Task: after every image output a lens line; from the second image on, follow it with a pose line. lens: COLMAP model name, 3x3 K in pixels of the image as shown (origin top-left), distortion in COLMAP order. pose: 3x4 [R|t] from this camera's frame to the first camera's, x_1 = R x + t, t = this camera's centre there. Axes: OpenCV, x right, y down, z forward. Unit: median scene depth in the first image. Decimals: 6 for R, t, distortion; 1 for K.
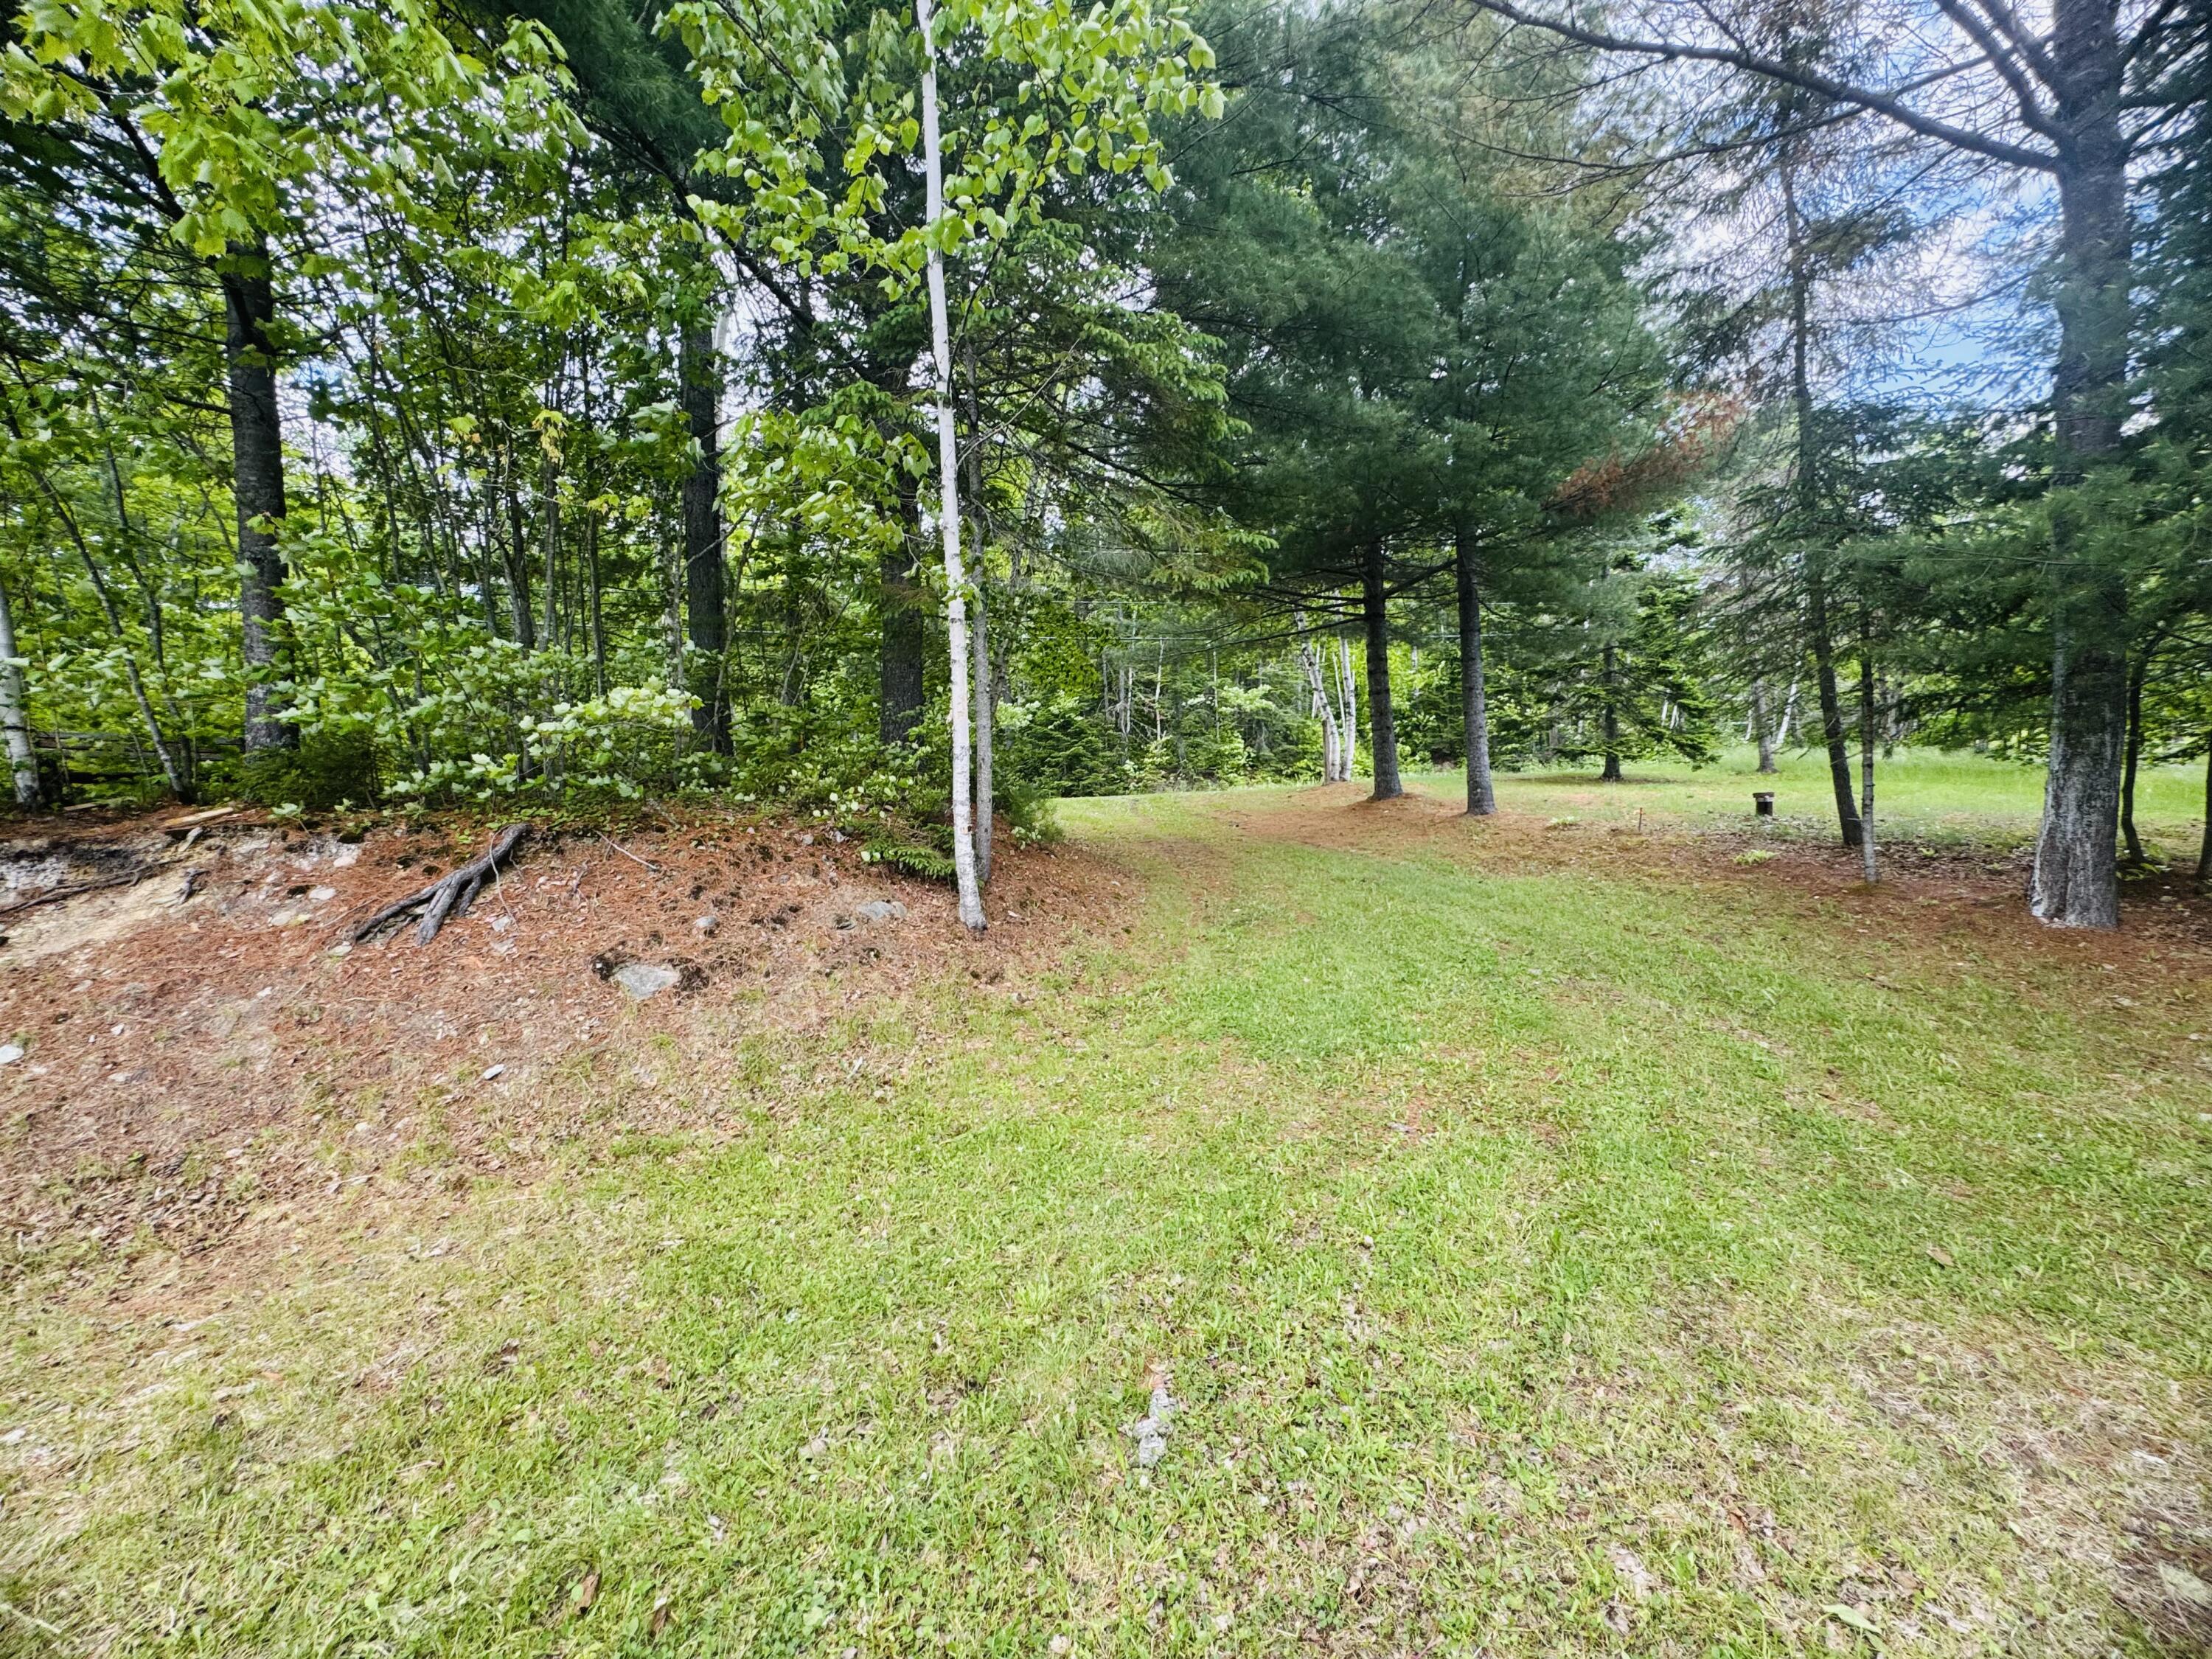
lens RADIAL K [[882.7, 0, 1108.2], [0, 882.7, 831.8], [0, 0, 1]] dist [-0.006421, 0.000809]
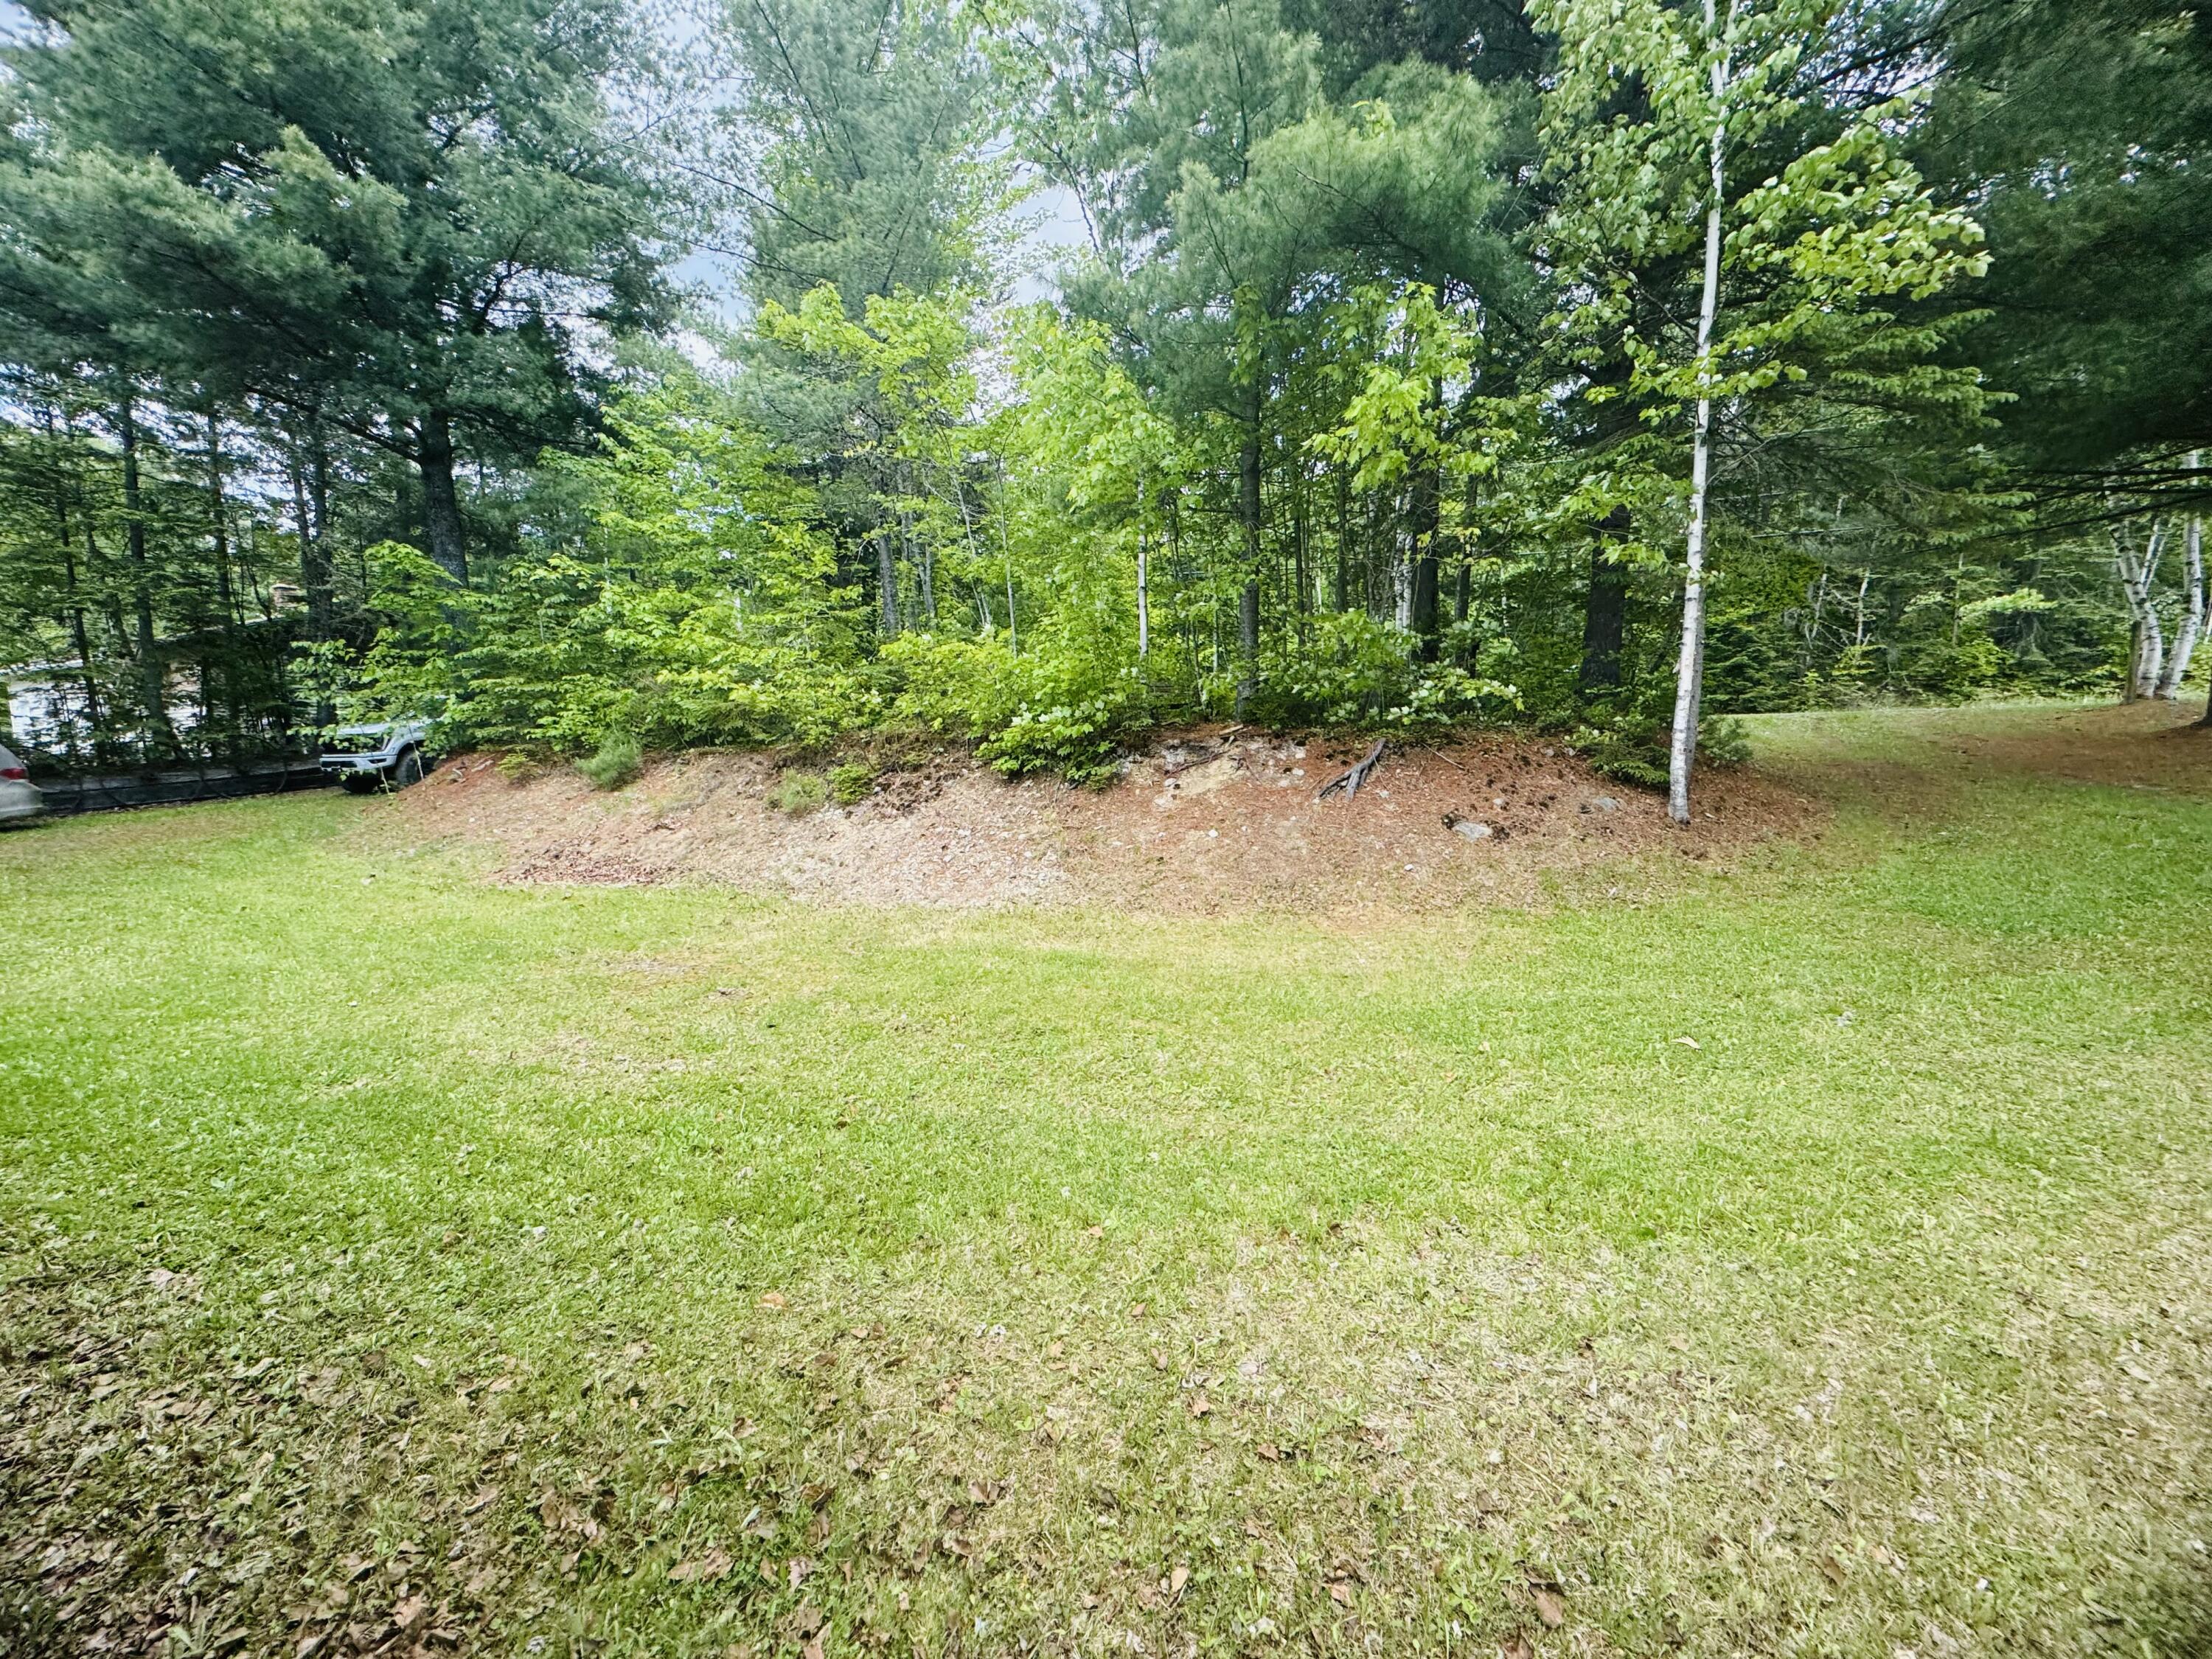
lens RADIAL K [[882.7, 0, 1096.8], [0, 882.7, 824.6], [0, 0, 1]] dist [-0.006421, 0.000809]
pose [[0.800414, 0.088374, -0.592898, -0.066723], [-0.029767, 0.993713, 0.107932, -0.009461], [0.598709, -0.068742, 0.798012, -0.678839]]
